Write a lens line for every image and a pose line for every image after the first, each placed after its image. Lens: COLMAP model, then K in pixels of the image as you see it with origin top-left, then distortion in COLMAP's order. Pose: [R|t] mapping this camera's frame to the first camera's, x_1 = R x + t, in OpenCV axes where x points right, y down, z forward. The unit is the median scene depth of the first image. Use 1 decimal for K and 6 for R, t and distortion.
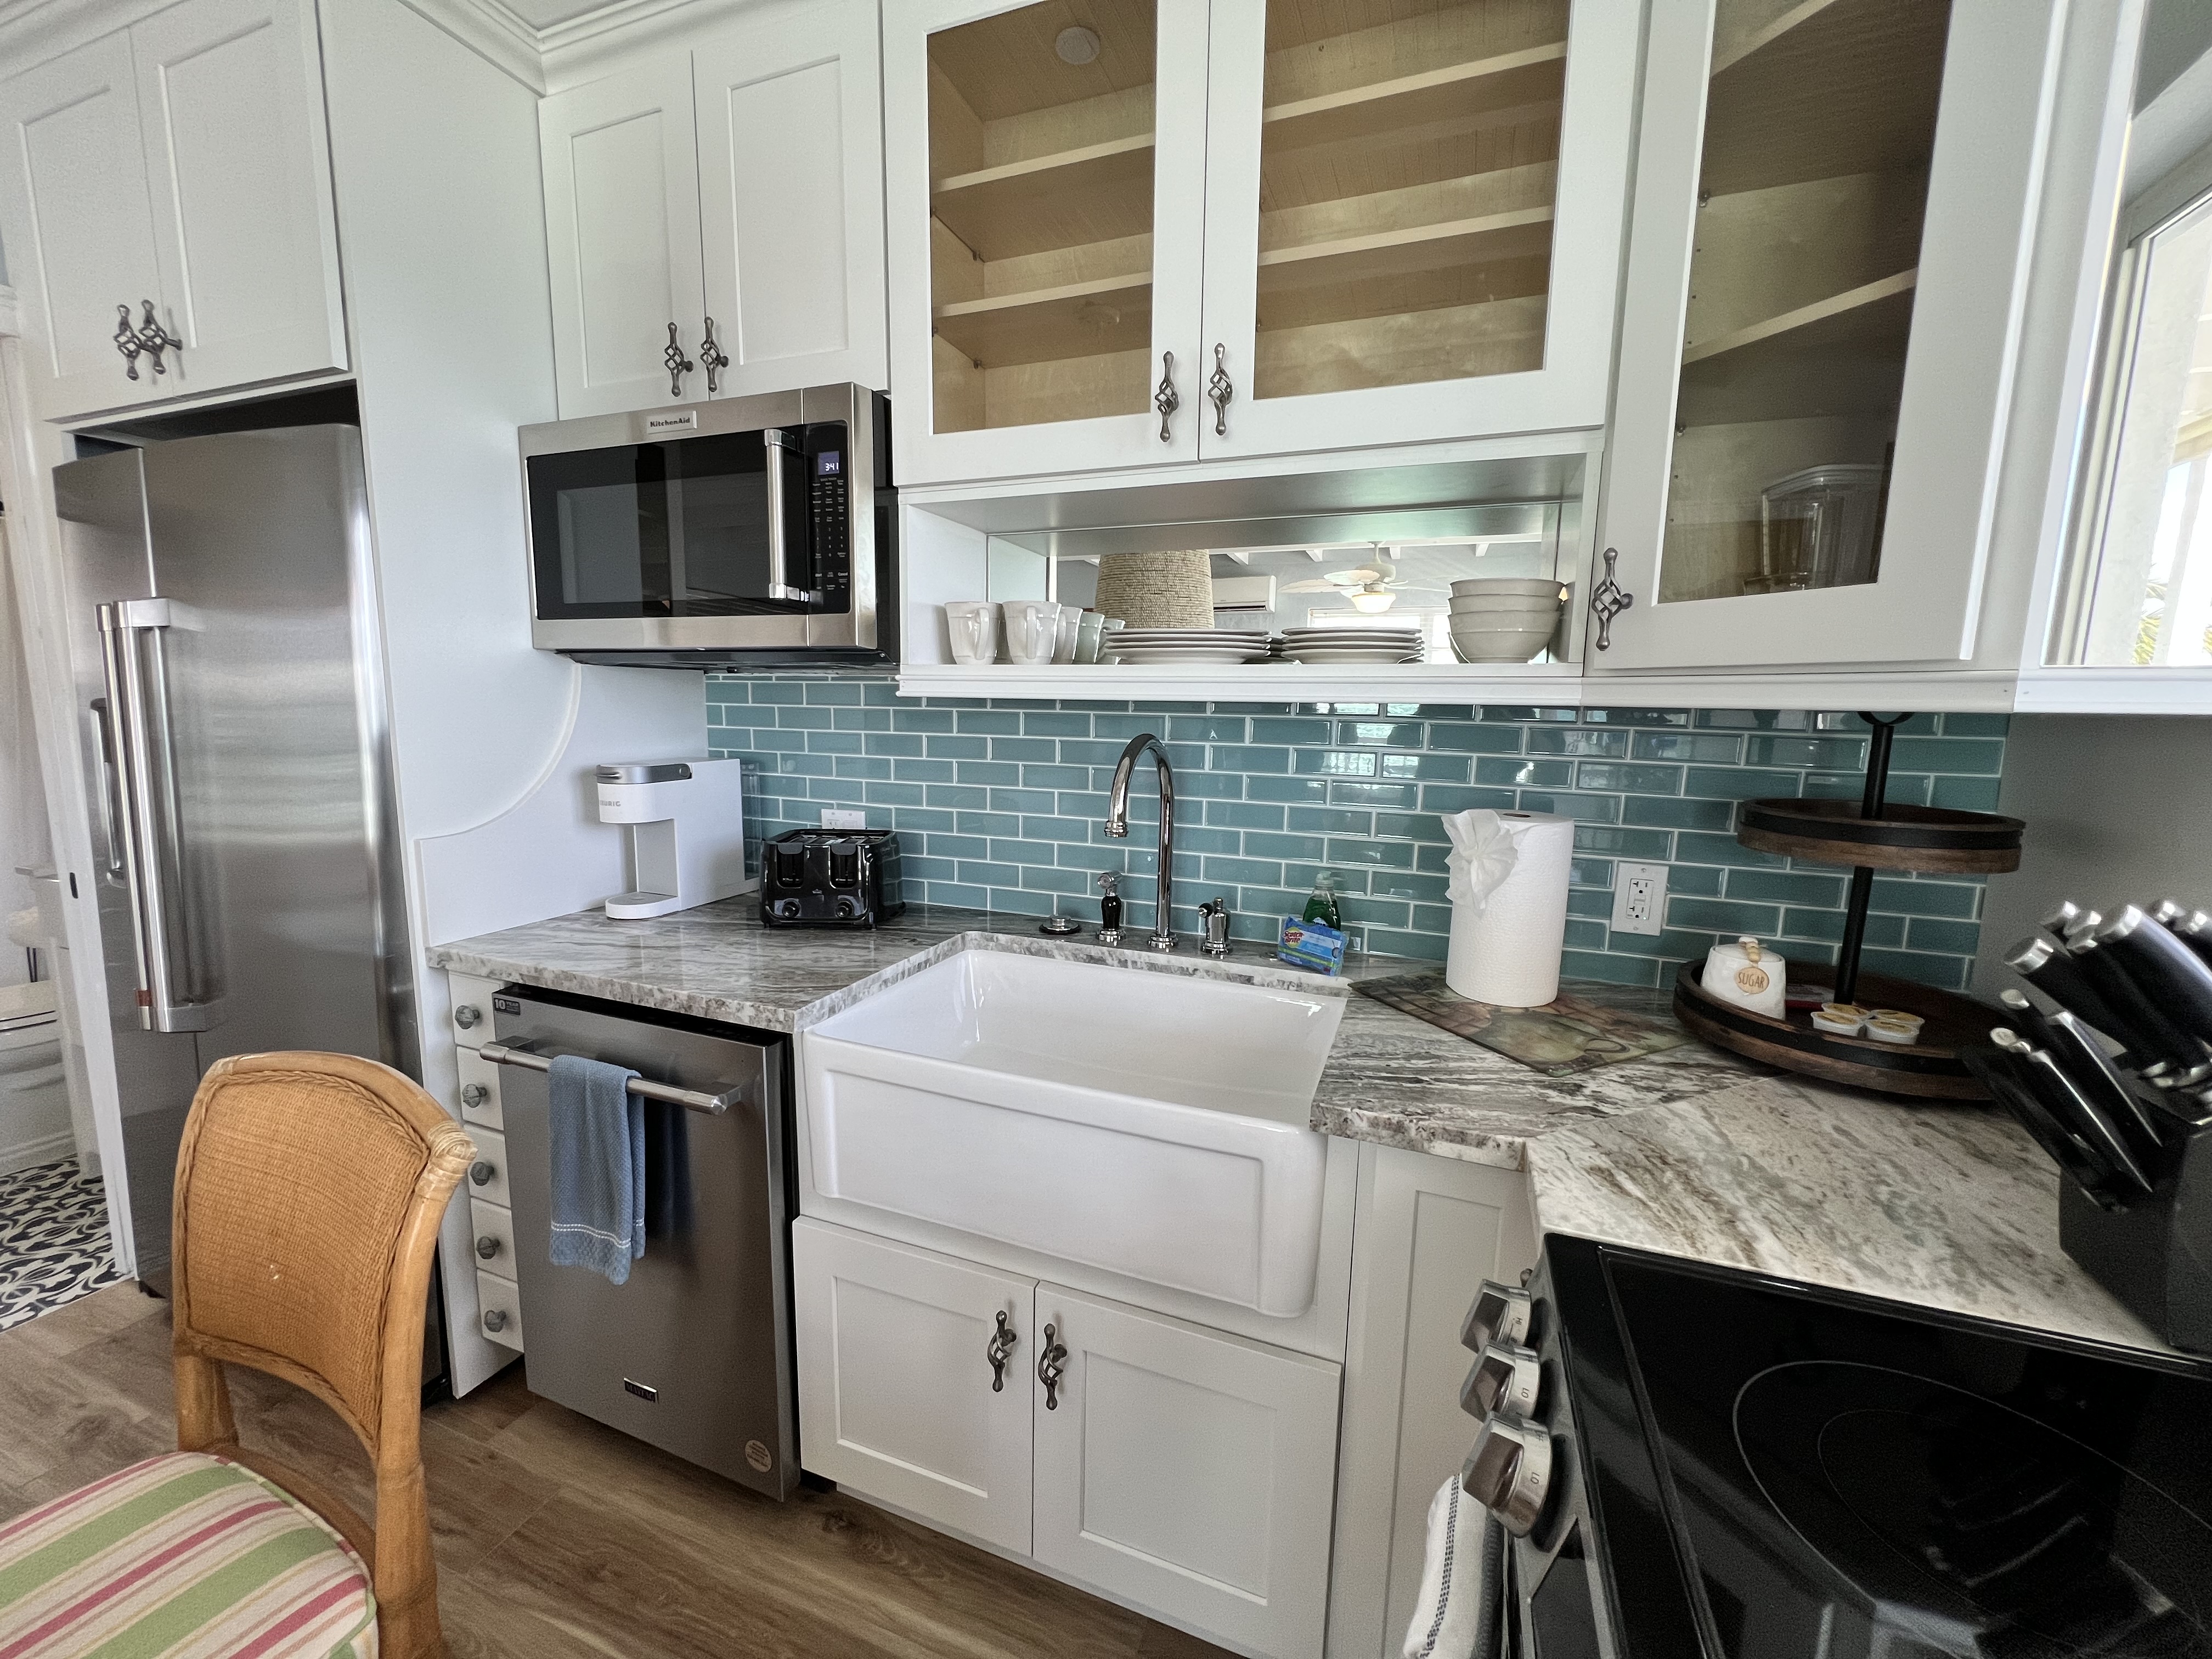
lens RADIAL K [[922.1, 0, 1098.7], [0, 922.1, 790.3], [0, 0, 1]] dist [-0.001945, -0.000662]
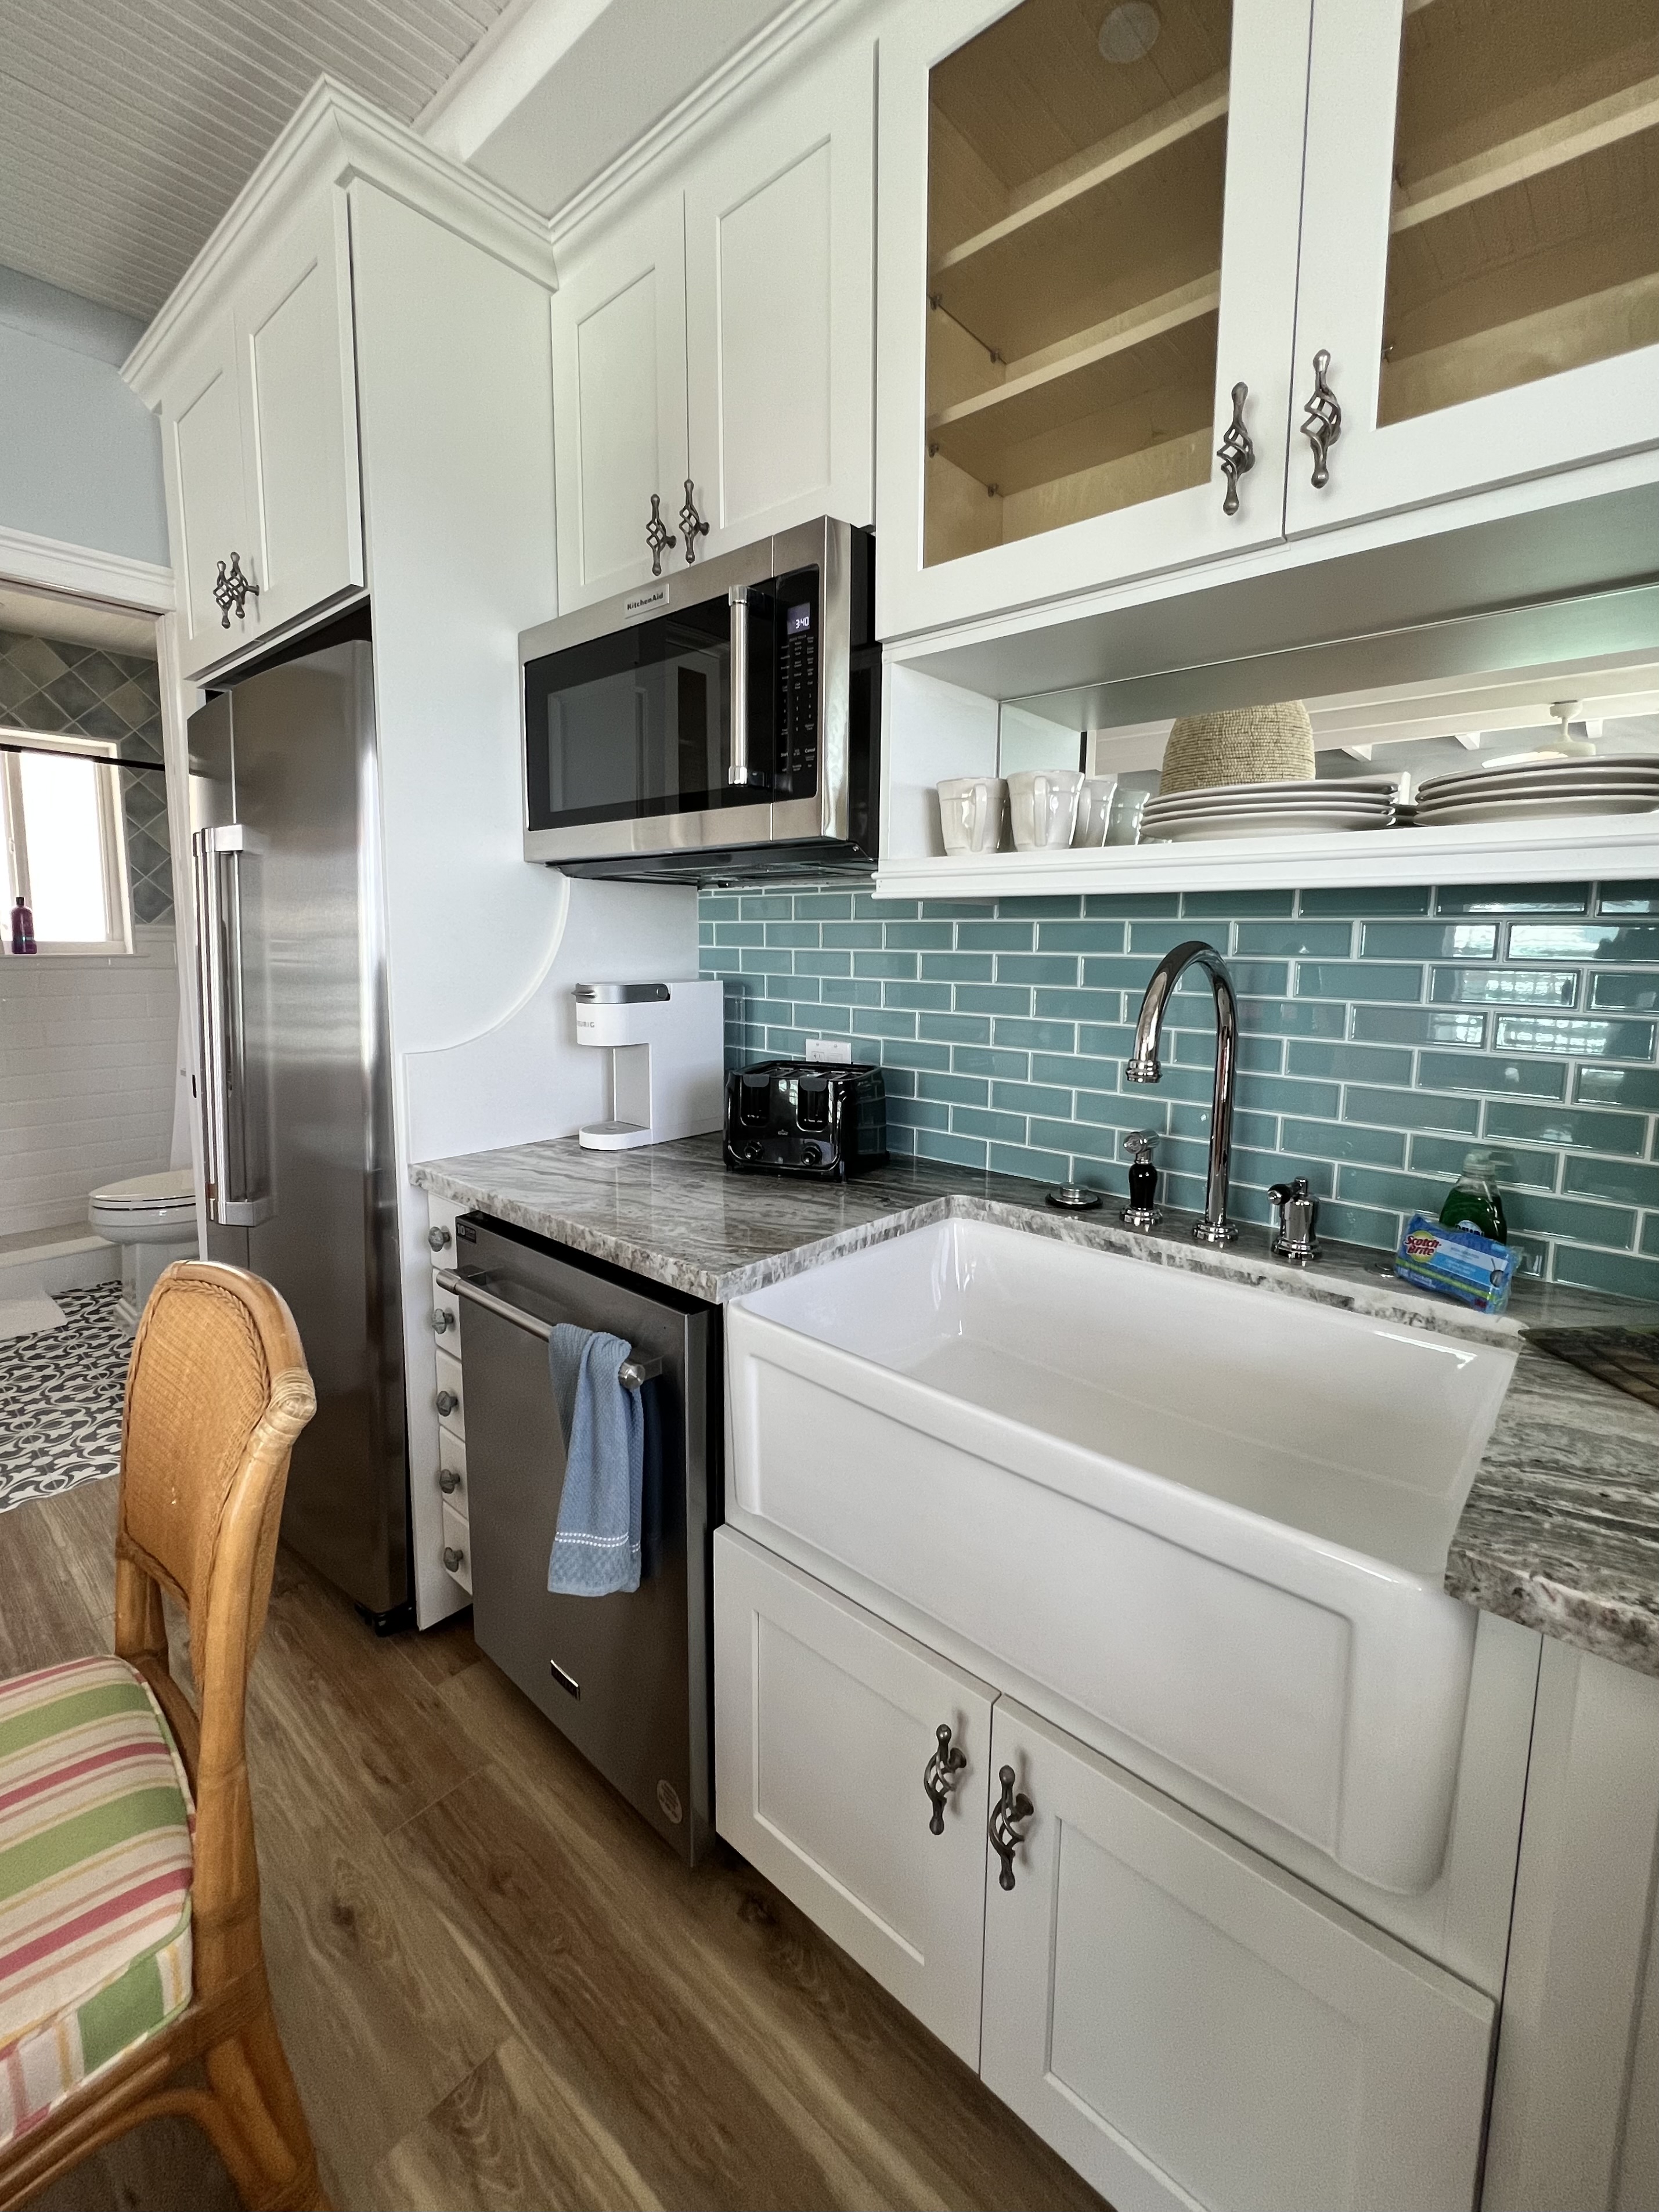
lens RADIAL K [[922.1, 0, 856.7], [0, 922.1, 1037.3], [0, 0, 1]] dist [-0.001945, -0.000662]
pose [[0.940084, 0.028319, -0.339764, 0.049091], [-0.030677, 0.999528, -0.001569, 0.022334], [0.339559, 0.011898, 0.940509, 0.234888]]
